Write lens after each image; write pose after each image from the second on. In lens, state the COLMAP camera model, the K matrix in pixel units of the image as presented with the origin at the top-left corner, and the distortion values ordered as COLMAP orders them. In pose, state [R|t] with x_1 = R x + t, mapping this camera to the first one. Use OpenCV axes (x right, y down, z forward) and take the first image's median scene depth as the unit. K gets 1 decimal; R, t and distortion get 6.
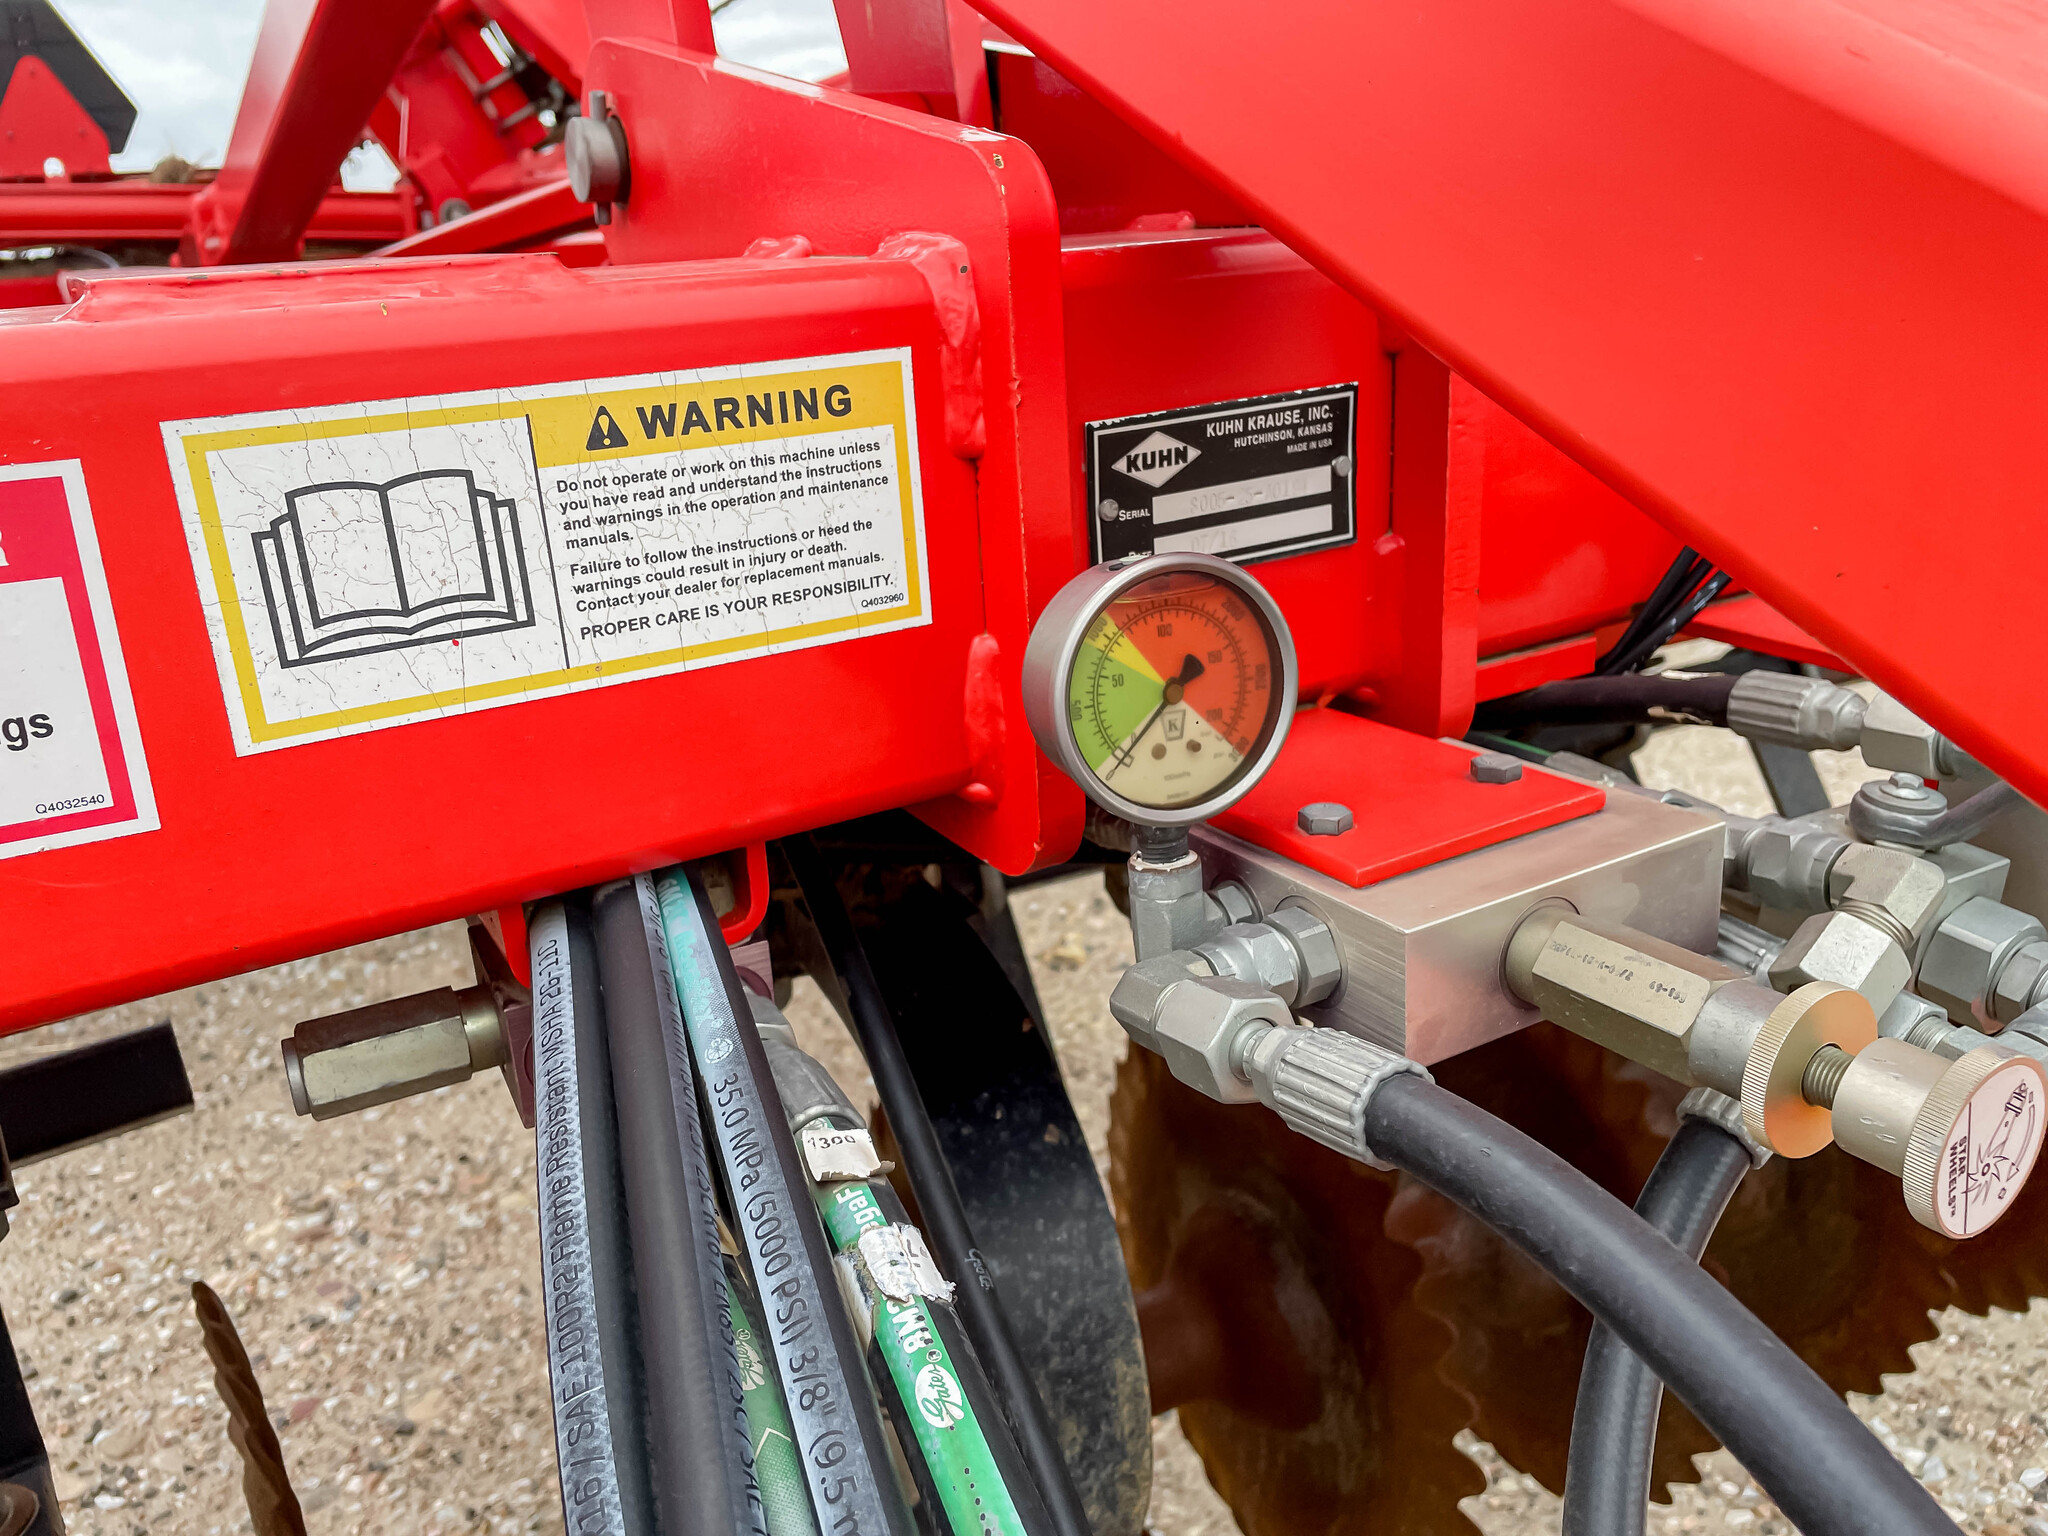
lens RADIAL K [[1551.0, 0, 1024.0], [0, 1551.0, 768.0], [0, 0, 1]] dist [0.077120, -0.128352]
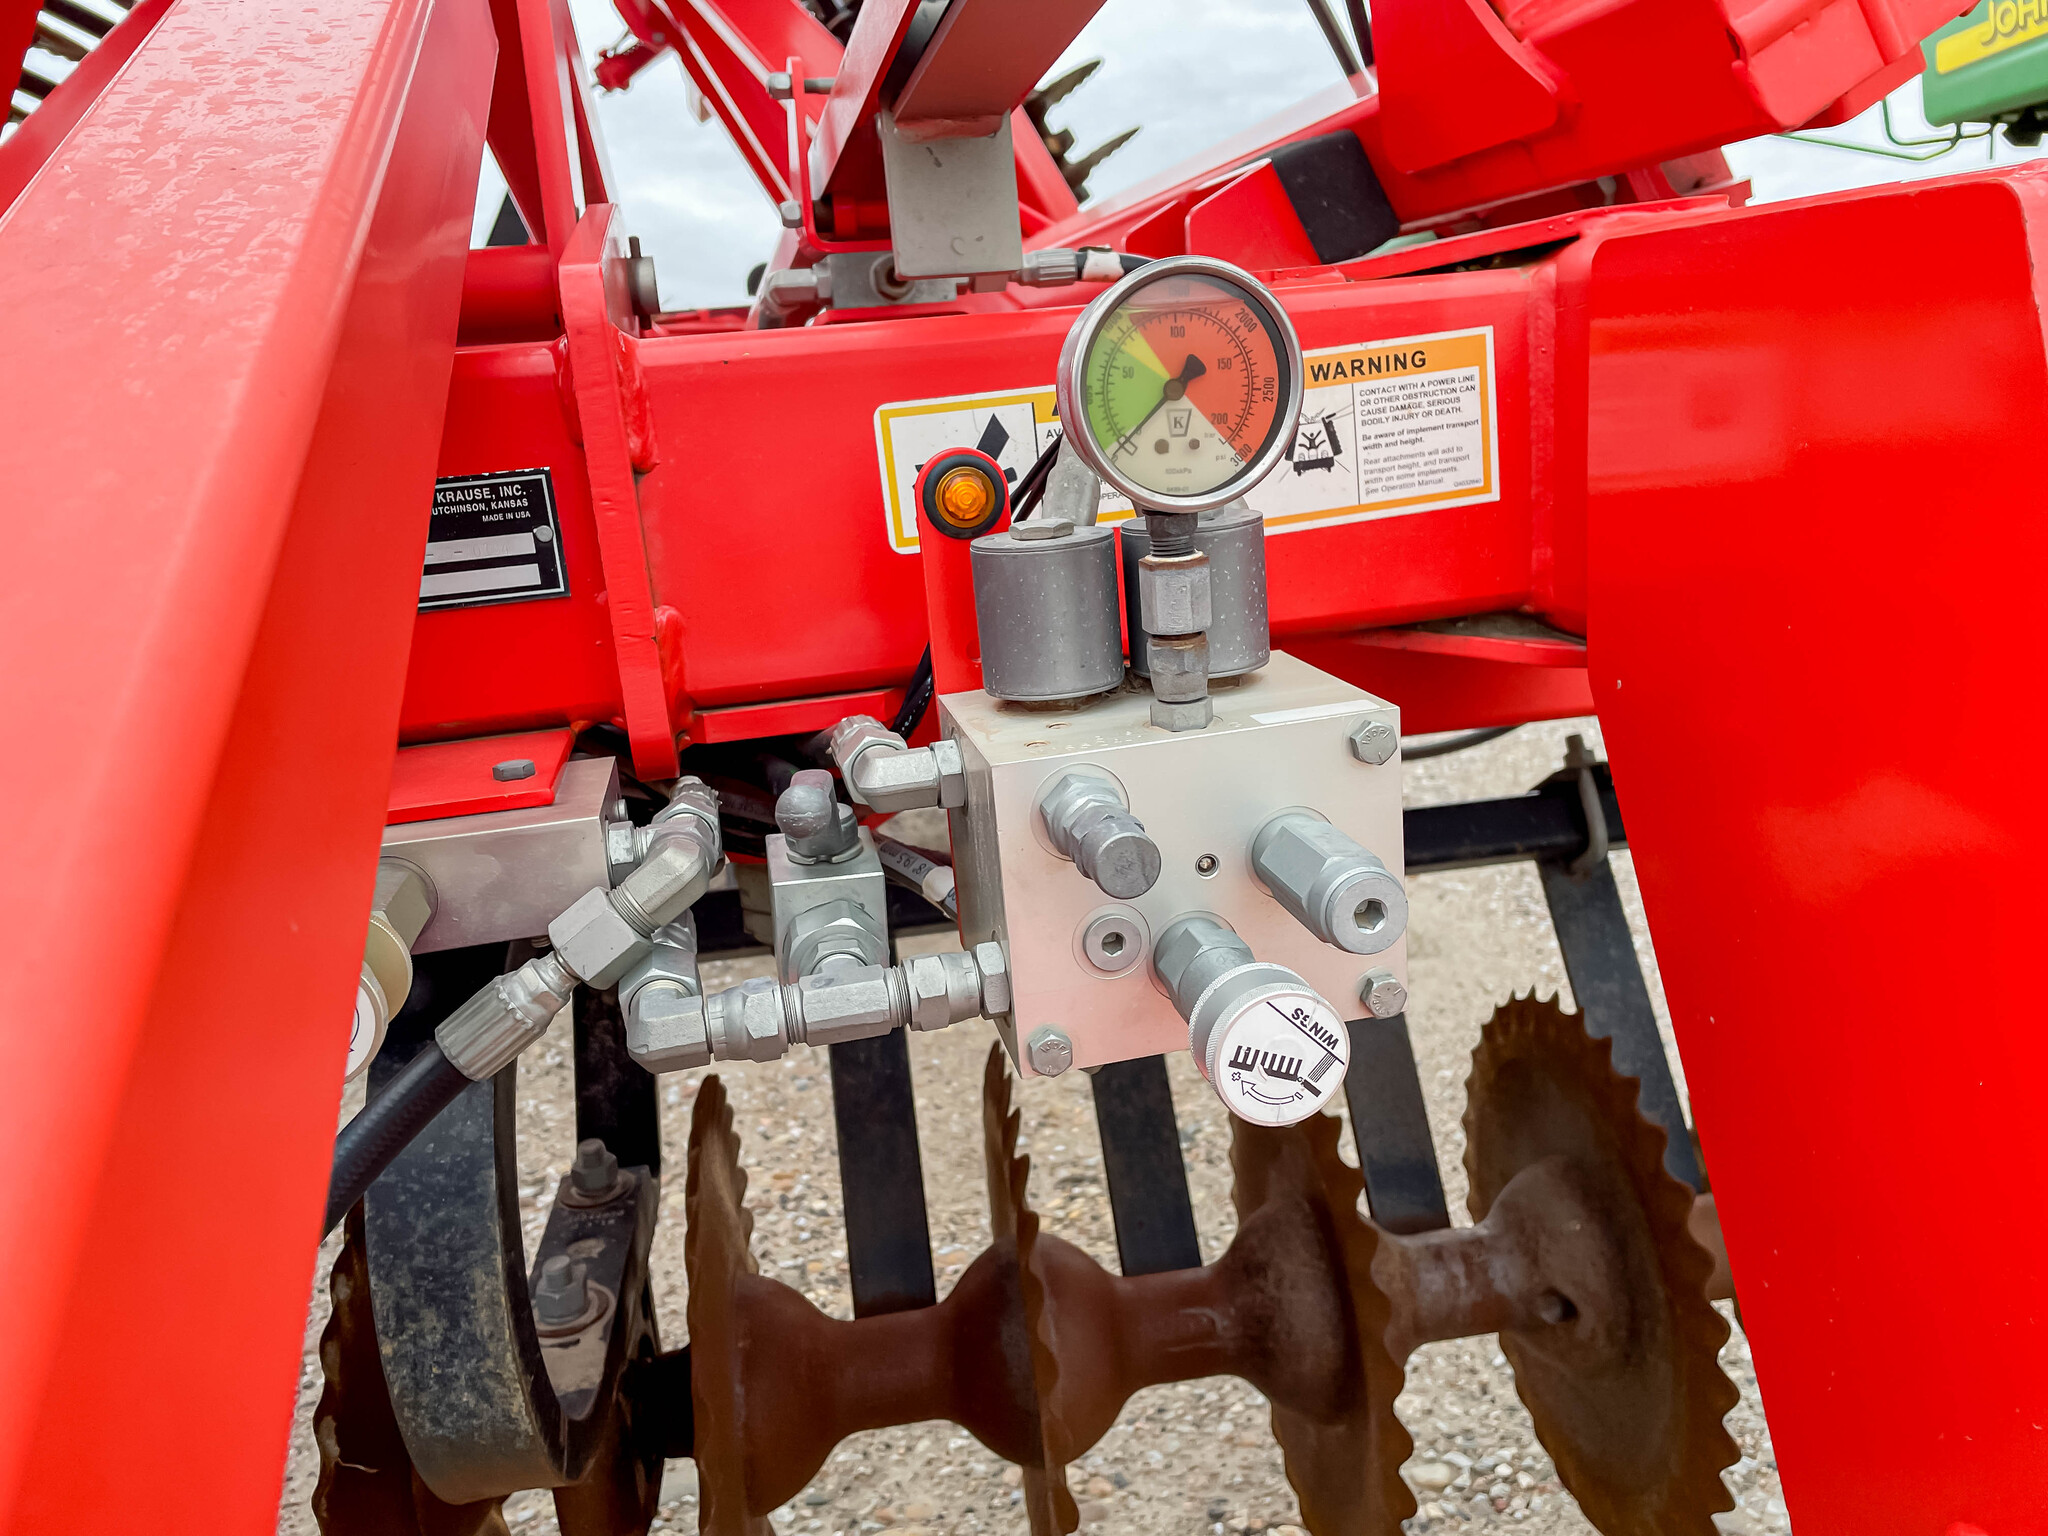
lens RADIAL K [[1551.0, 0, 1024.0], [0, 1551.0, 768.0], [0, 0, 1]] dist [0.077120, -0.128352]
pose [[0.950496, 0.058120, -0.305254, 0.815756], [-0.077537, 0.995639, -0.051865, 0.023953], [0.300909, 0.072966, 0.950857, -0.050349]]
